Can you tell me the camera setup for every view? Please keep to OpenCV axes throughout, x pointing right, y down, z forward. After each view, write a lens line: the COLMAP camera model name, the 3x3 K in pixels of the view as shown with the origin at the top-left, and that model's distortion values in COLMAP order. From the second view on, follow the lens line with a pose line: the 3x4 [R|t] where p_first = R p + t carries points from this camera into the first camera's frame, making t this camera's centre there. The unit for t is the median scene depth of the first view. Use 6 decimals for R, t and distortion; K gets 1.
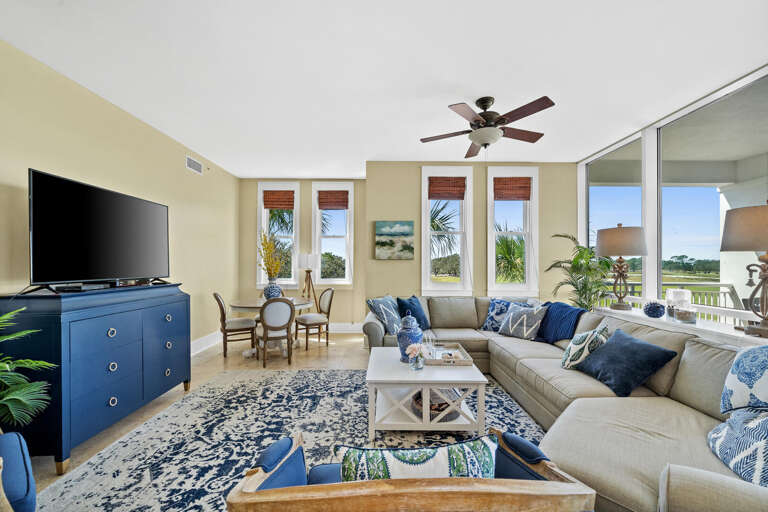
lens RADIAL K [[307.1, 0, 384.4], [0, 307.1, 259.4], [0, 0, 1]] dist [0.000847, -0.000069]
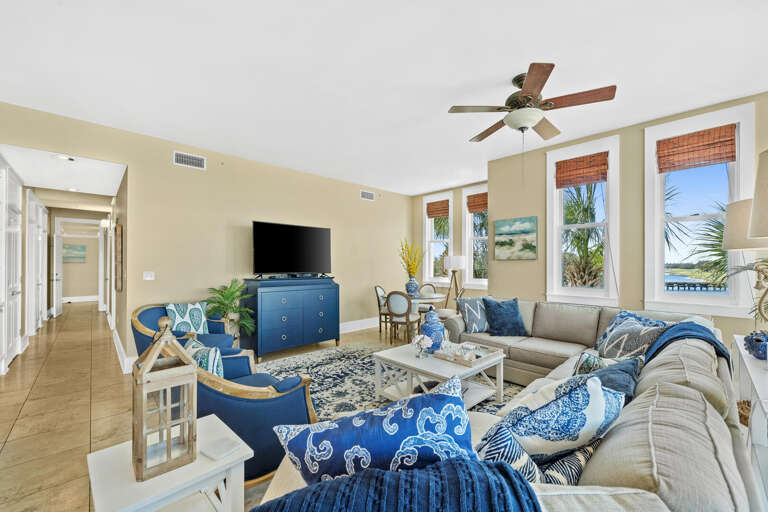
lens RADIAL K [[307.1, 0, 383.8], [0, 307.1, 260.5], [0, 0, 1]] dist [0.000847, -0.000069]
pose [[0.692263, -0.010831, -0.721564, 0.476611], [0.010489, 0.999933, -0.004947, 0.002866], [0.721569, -0.004145, 0.692330, 0.070432]]
